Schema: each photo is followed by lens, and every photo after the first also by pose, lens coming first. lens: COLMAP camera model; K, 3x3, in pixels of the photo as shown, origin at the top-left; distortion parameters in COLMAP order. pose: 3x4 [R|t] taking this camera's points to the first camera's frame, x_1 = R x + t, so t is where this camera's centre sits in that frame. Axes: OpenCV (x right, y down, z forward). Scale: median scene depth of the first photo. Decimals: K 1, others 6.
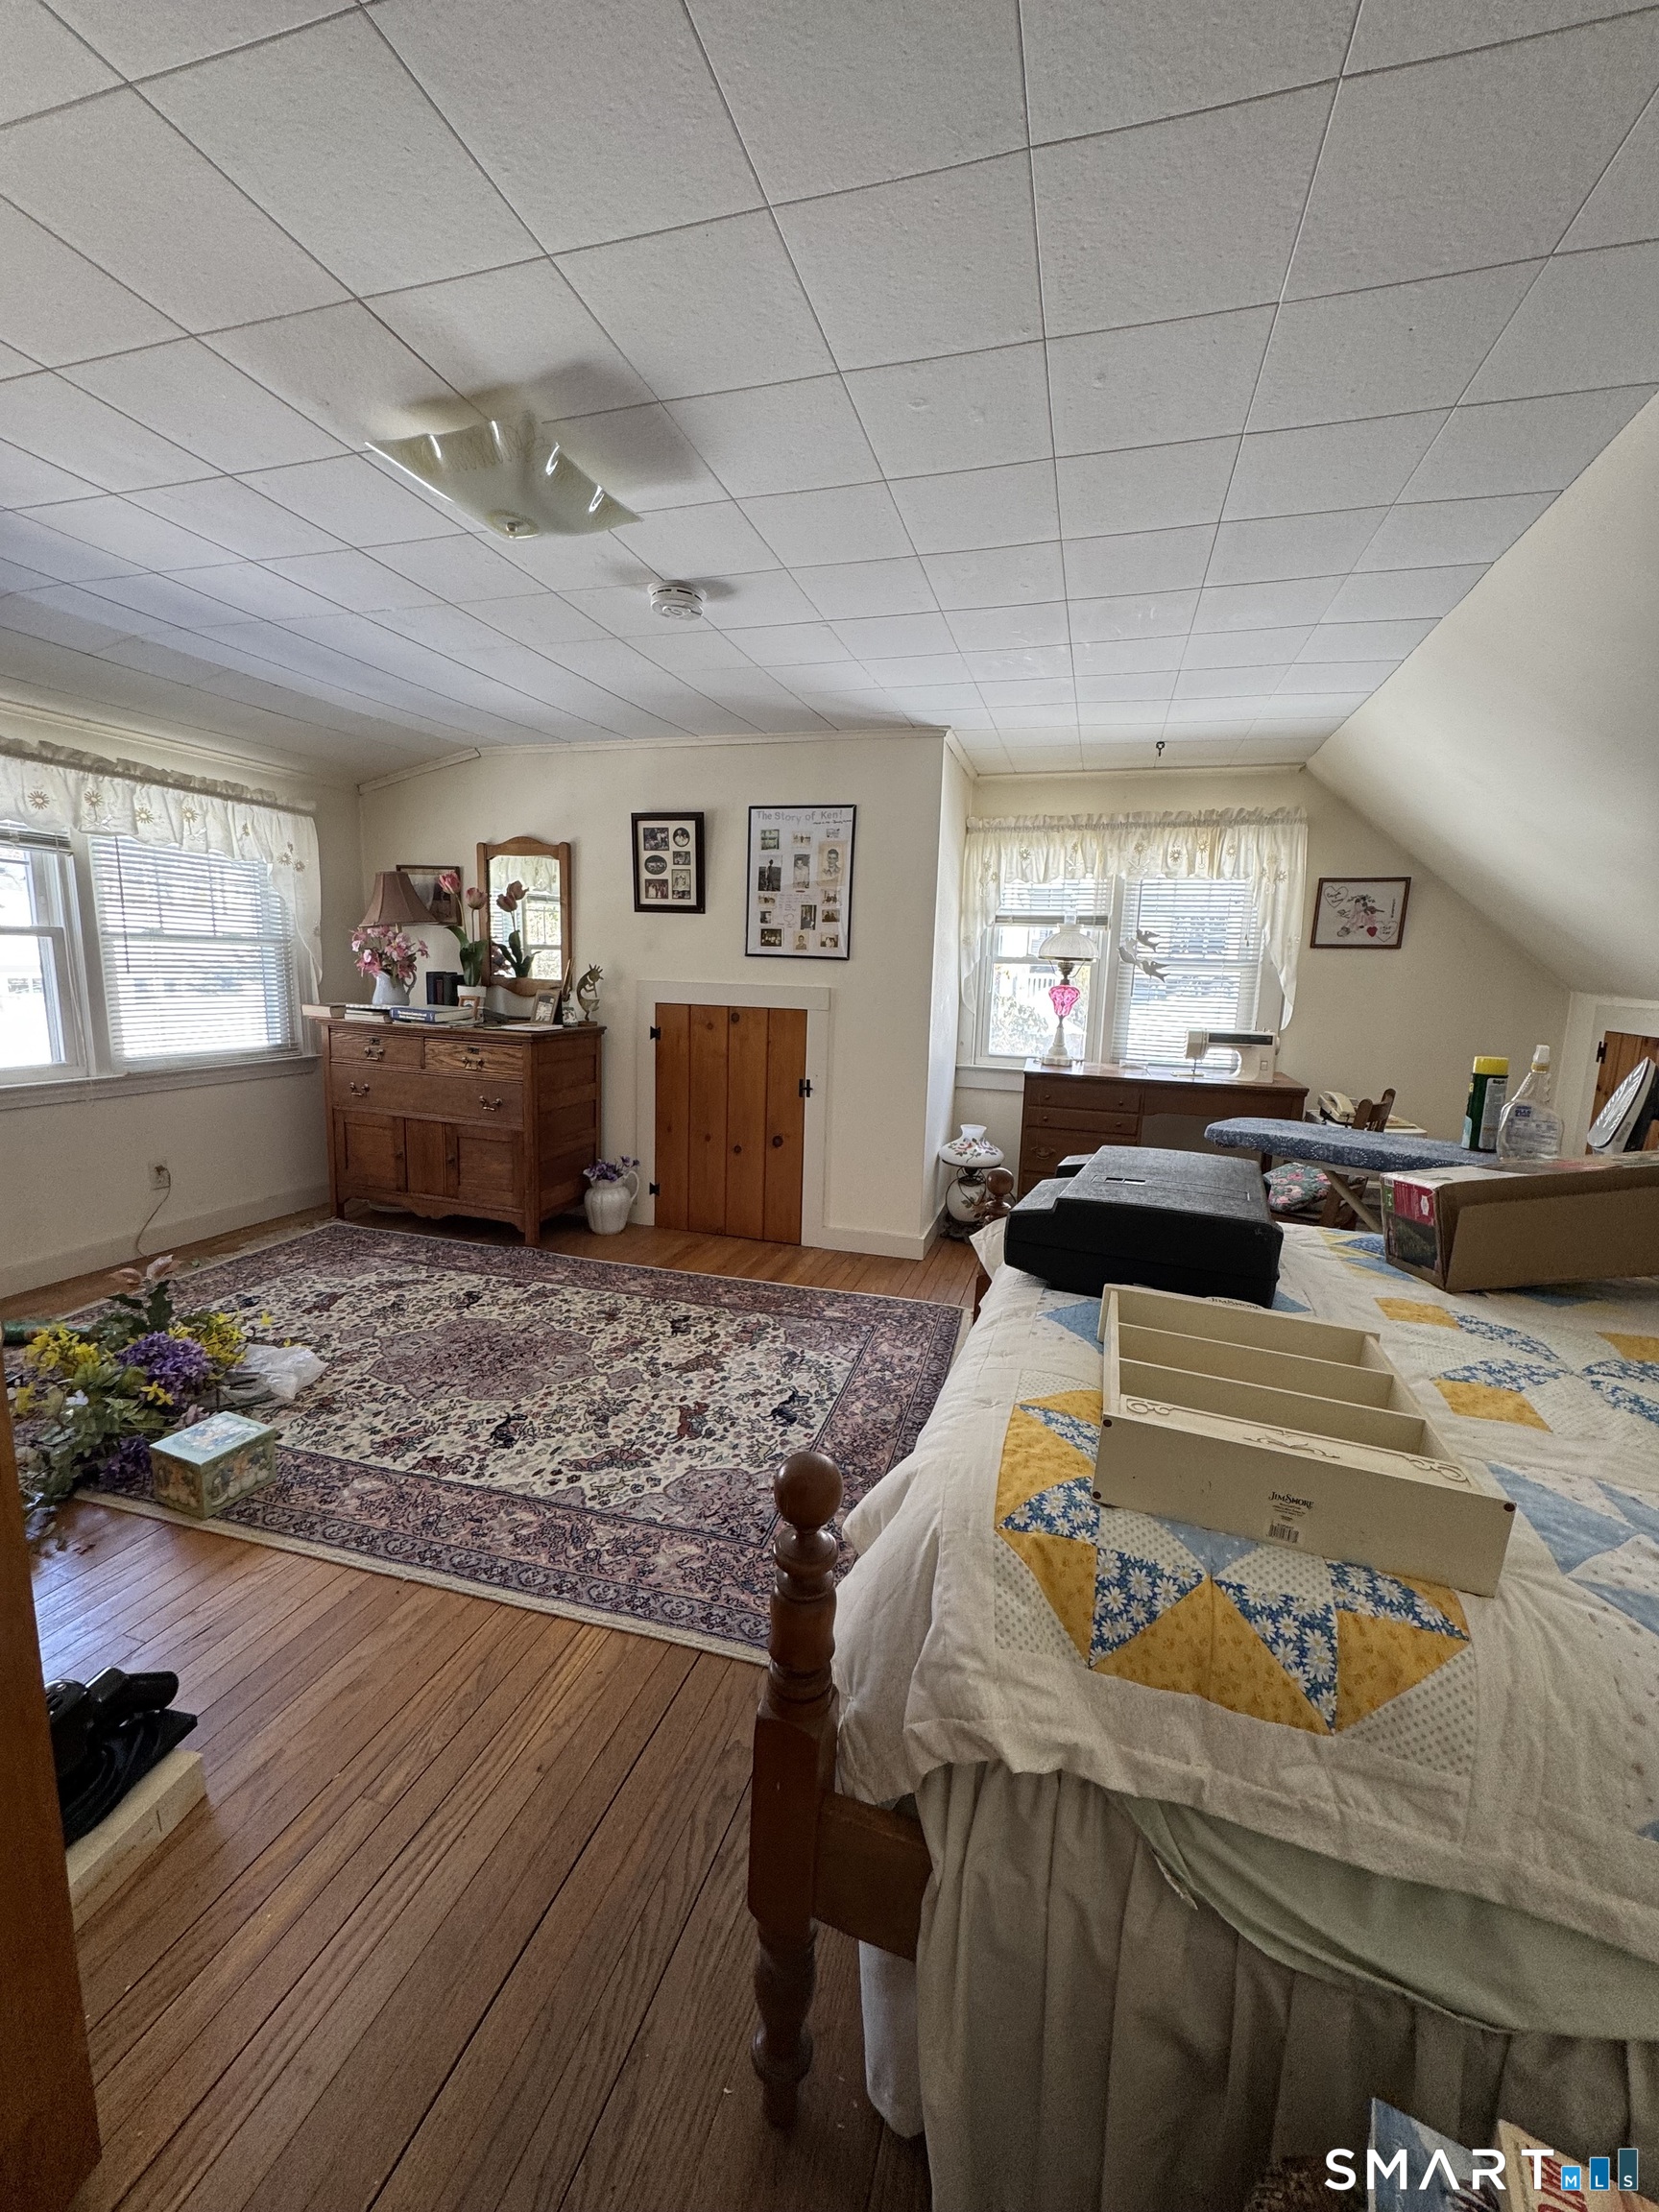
lens RADIAL K [[877.3, 0, 829.5], [0, 877.3, 1106.0], [0, 0, 1]] dist [-0.002132, 0.000840]
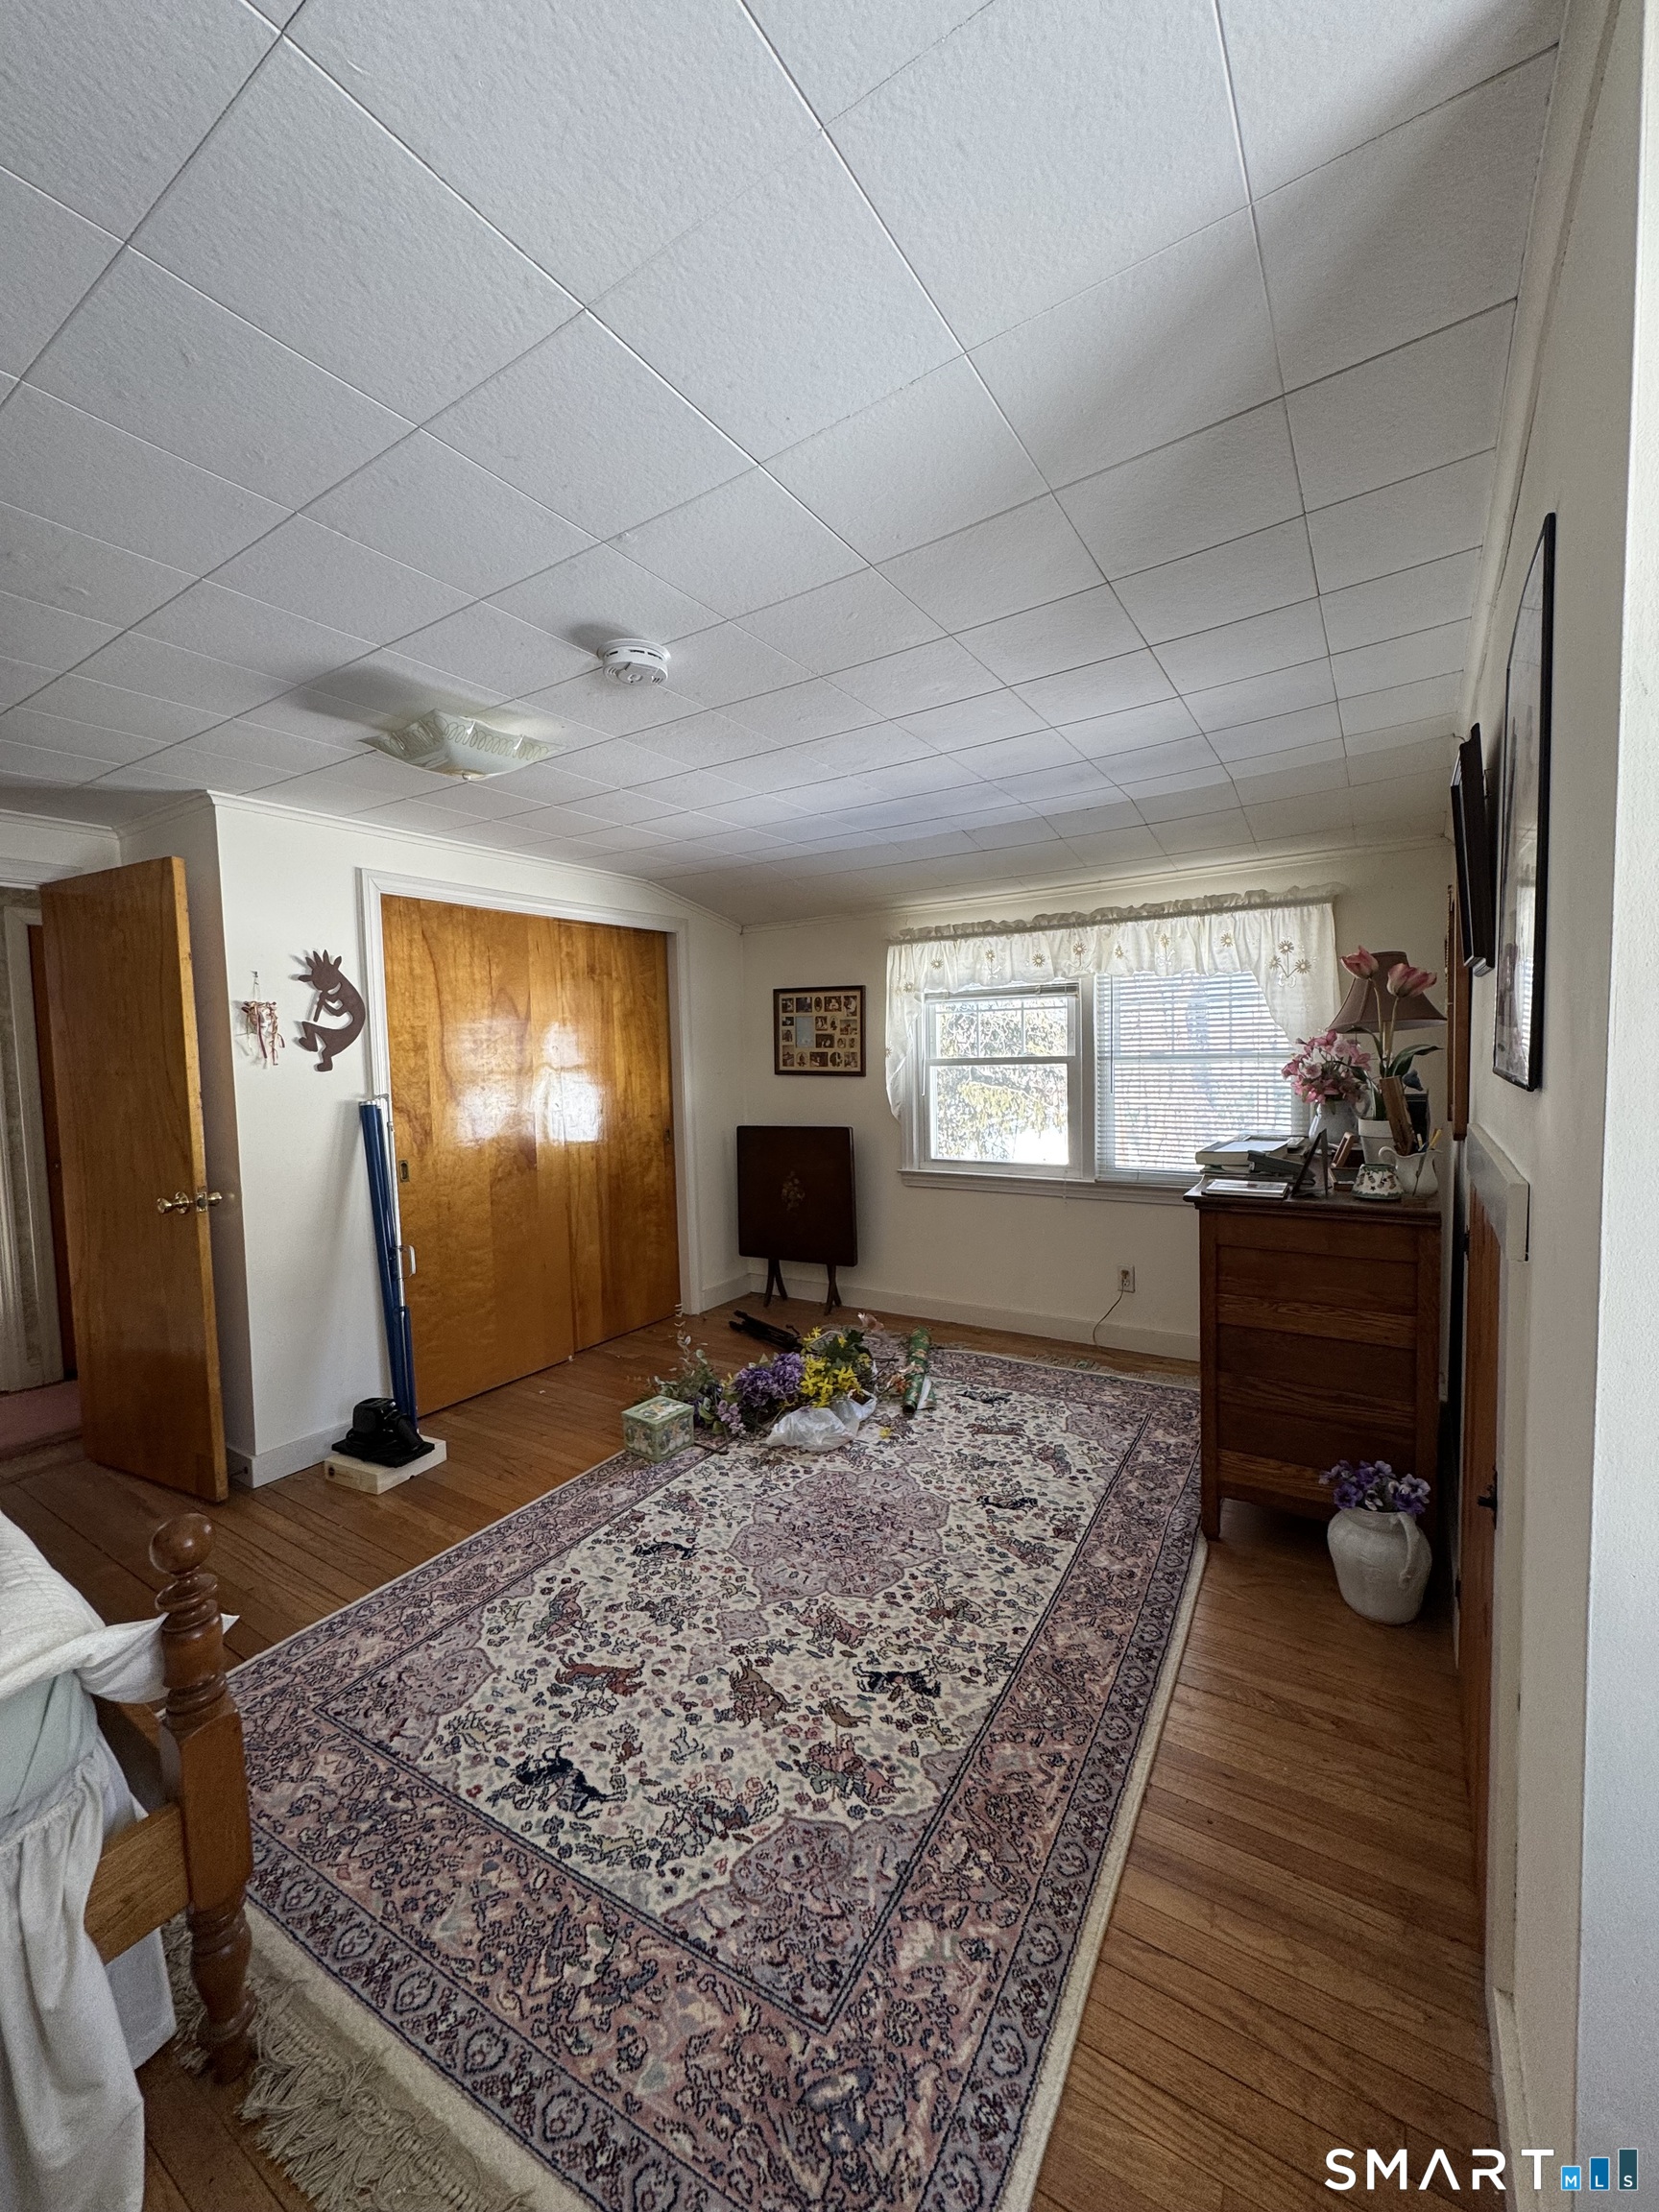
lens RADIAL K [[877.3, 0, 829.5], [0, 877.3, 1106.0], [0, 0, 1]] dist [-0.002132, 0.000840]
pose [[-0.276154, 0.032141, -0.960576, 0.428726], [-0.135818, 0.988106, 0.072108, -0.189284], [0.951469, 0.150376, -0.268504, 1.090148]]
